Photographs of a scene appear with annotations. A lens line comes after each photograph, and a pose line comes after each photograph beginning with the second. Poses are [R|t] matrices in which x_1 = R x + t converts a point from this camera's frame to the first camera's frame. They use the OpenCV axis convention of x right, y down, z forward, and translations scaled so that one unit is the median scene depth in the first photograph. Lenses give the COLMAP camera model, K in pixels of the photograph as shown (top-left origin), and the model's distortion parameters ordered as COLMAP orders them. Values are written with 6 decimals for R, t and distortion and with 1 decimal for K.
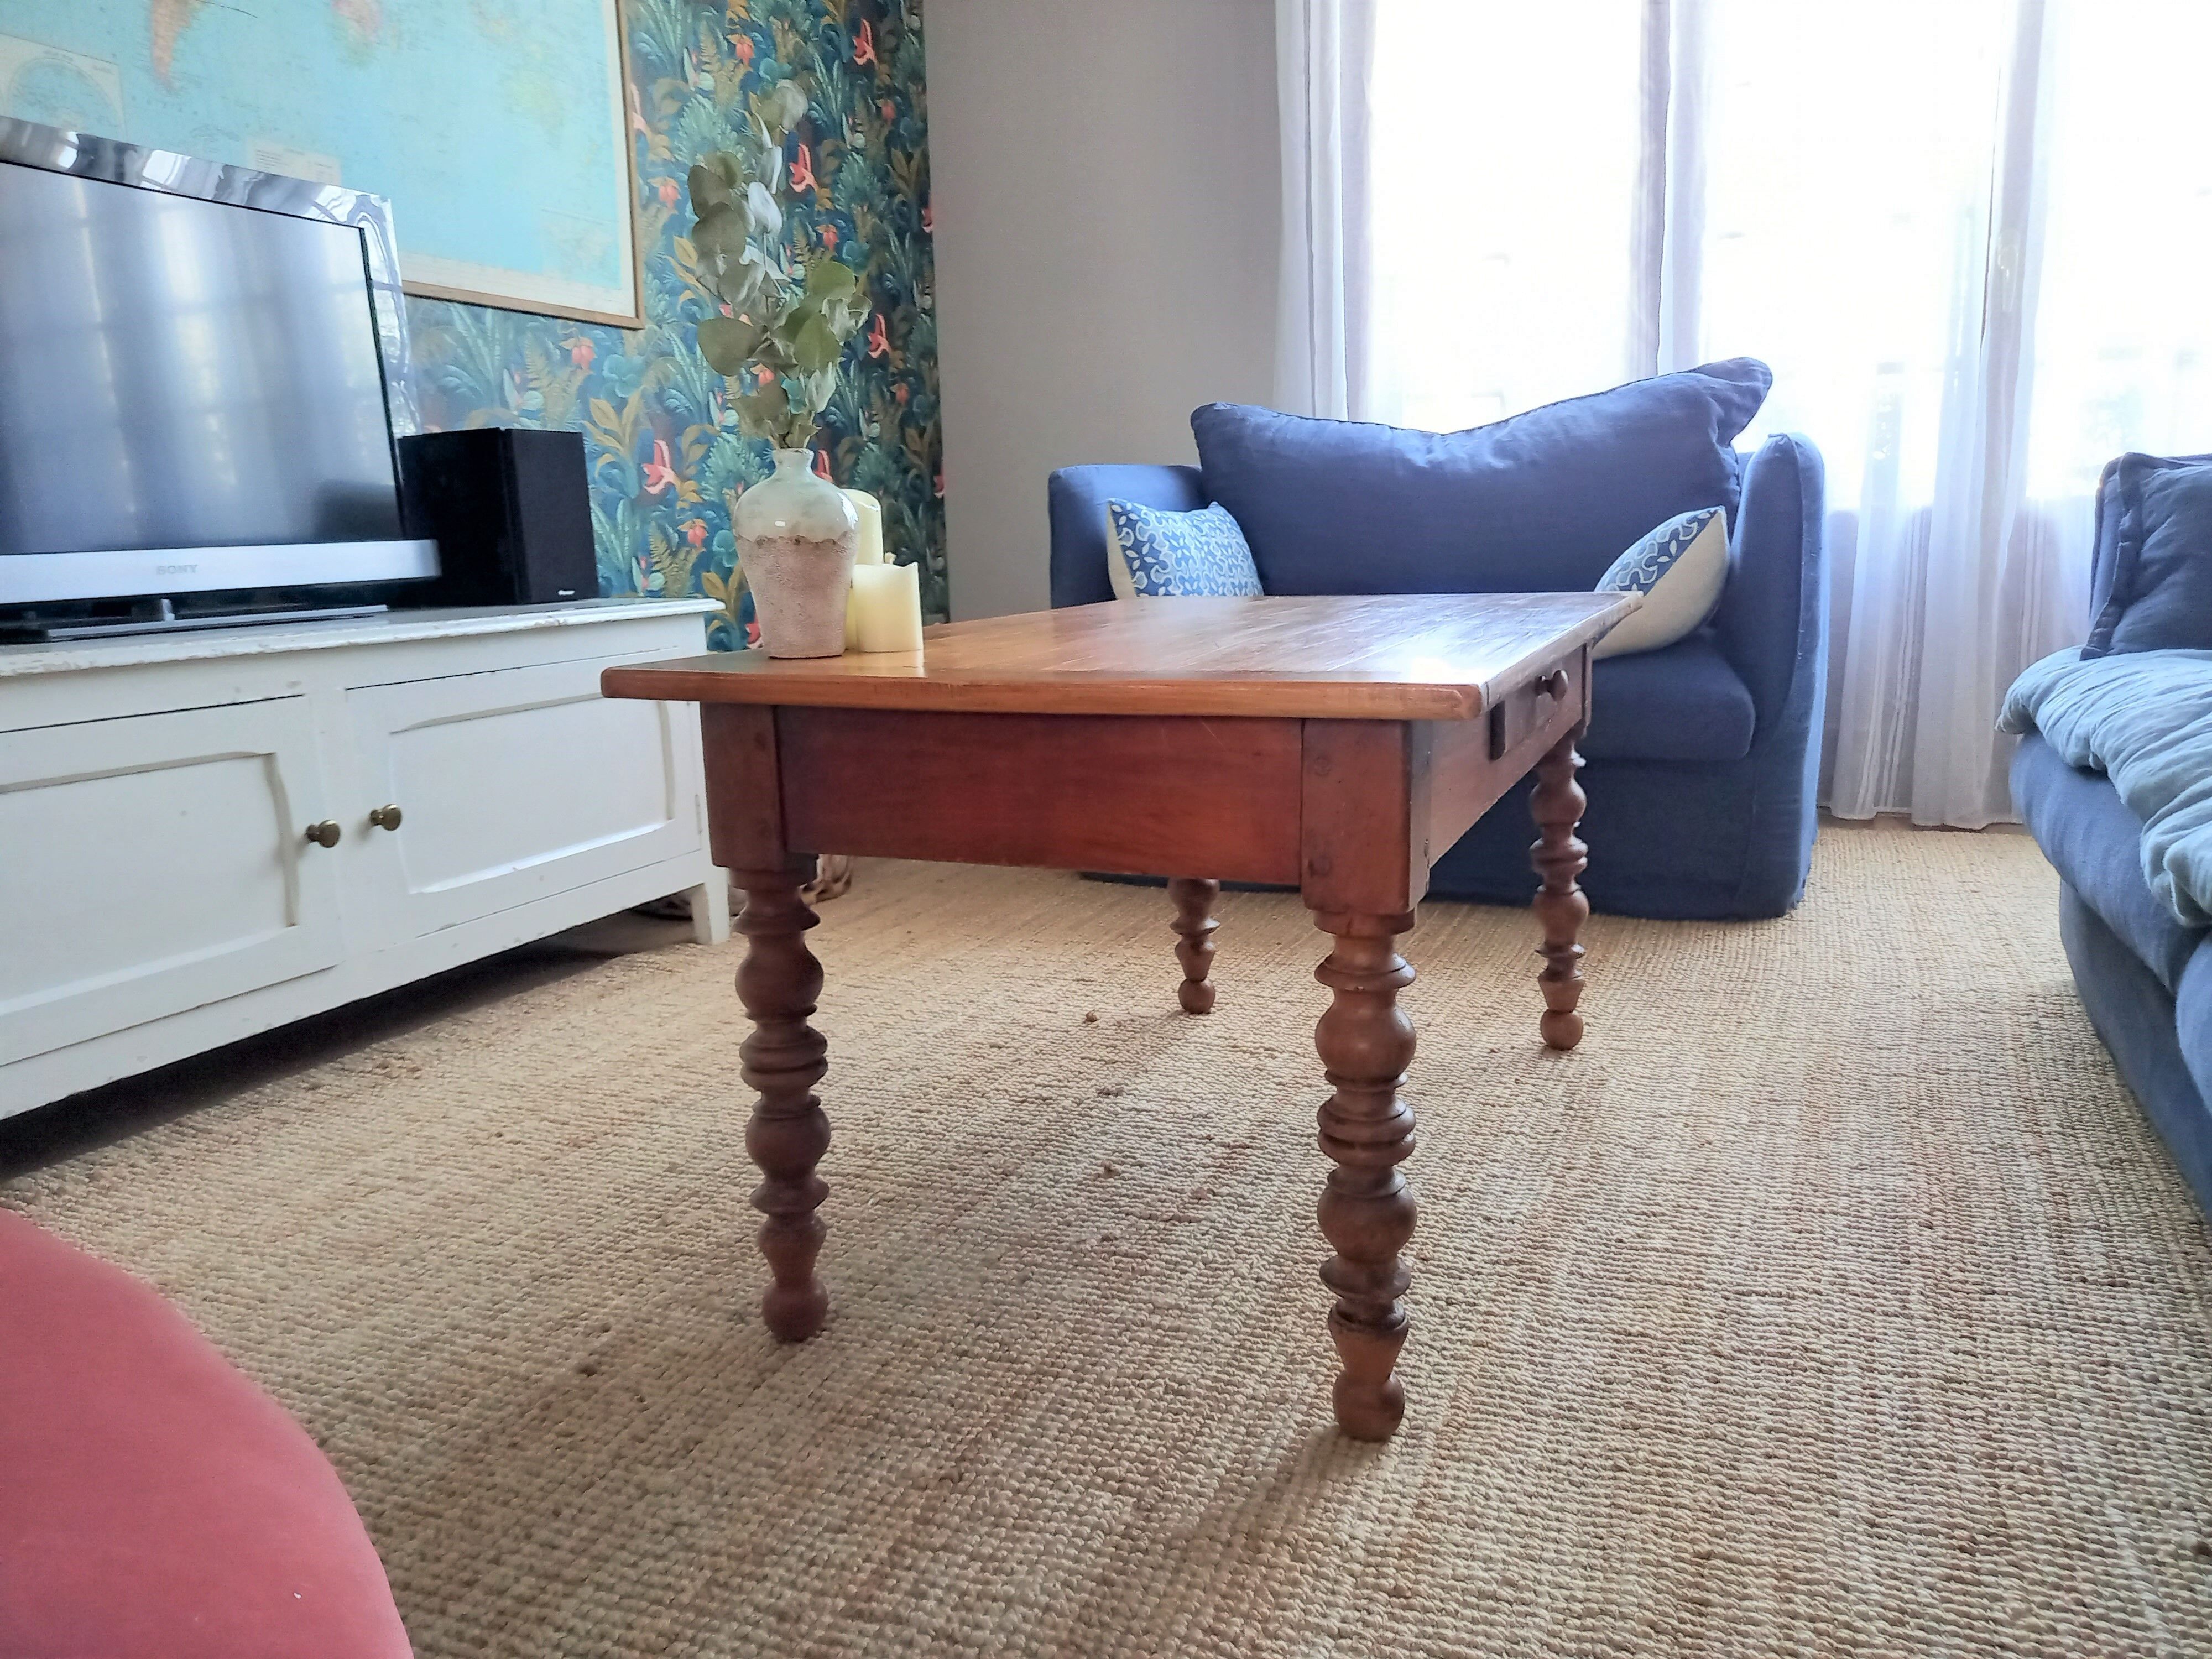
lens RADIAL K [[1636.6, 0, 1106.0], [0, 1636.6, 829.5], [0, 0, 1]] dist [0.083341, -0.086155]
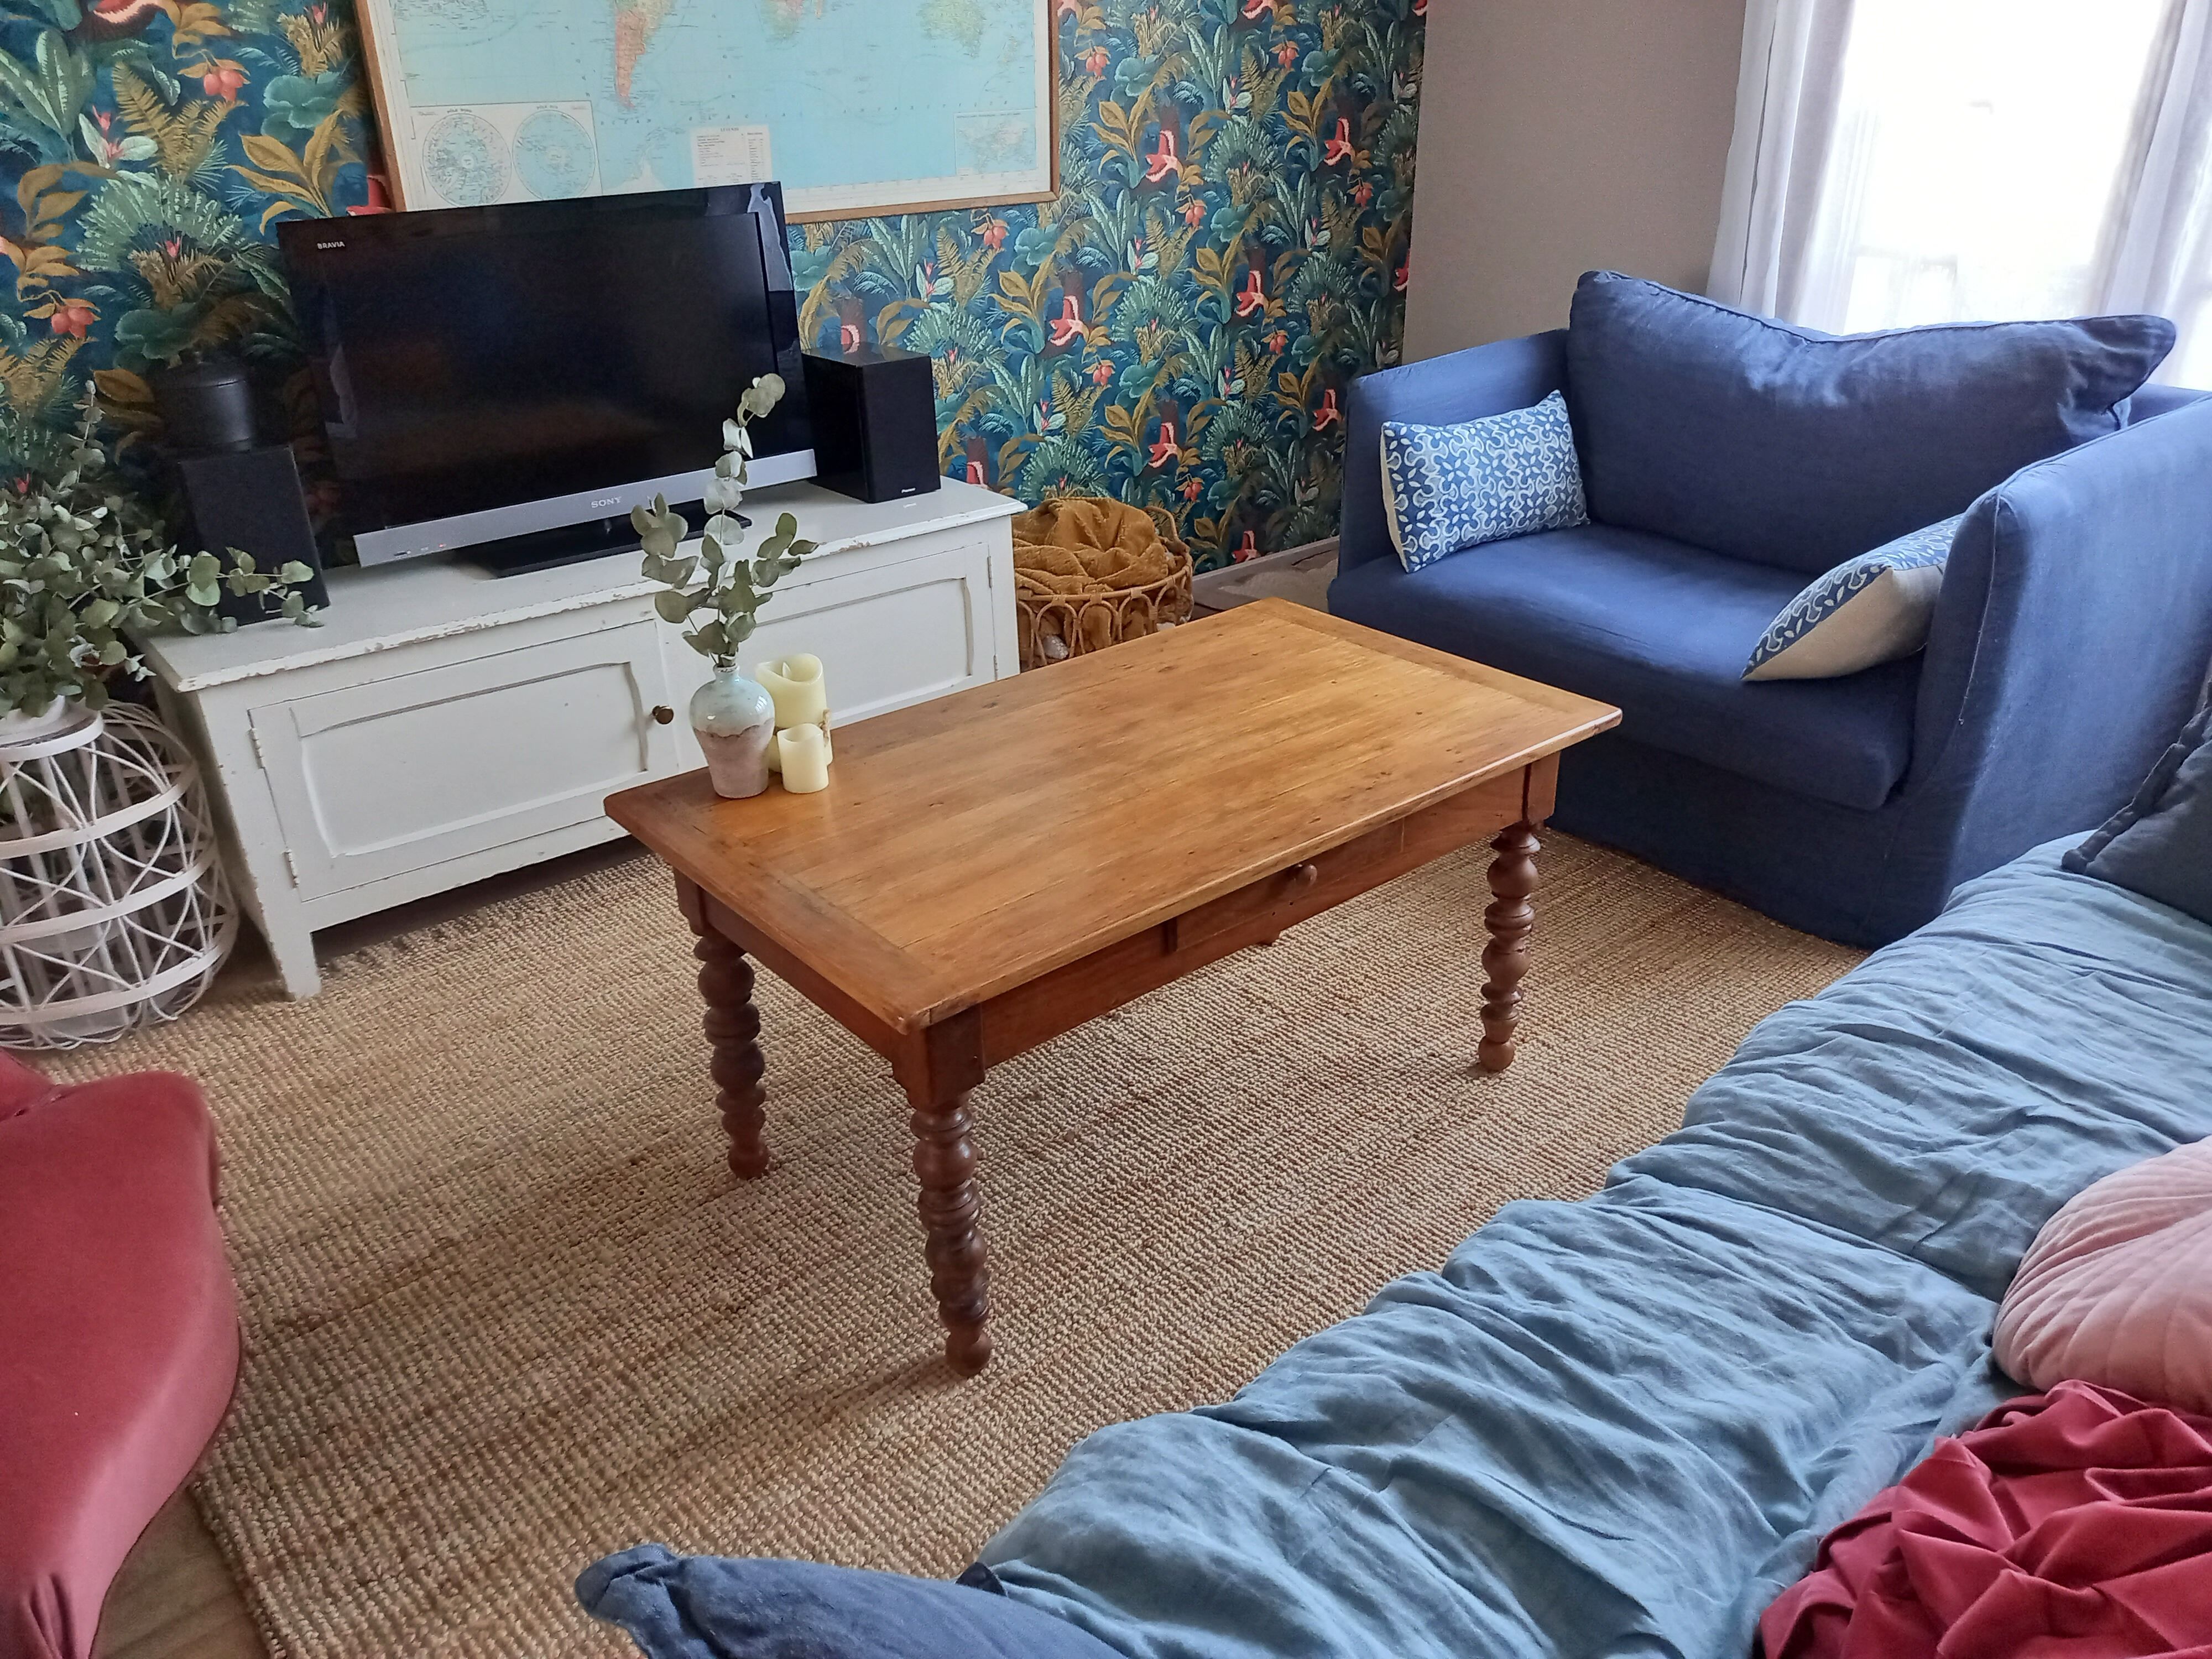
lens RADIAL K [[1636.6, 0, 1106.0], [0, 1636.6, 829.5], [0, 0, 1]] dist [0.083341, -0.086155]
pose [[0.884434, 0.216769, -0.413264, 0.323313], [-0.092503, 0.949432, 0.300037, -0.239919], [0.457405, -0.227134, 0.859762, -0.067495]]
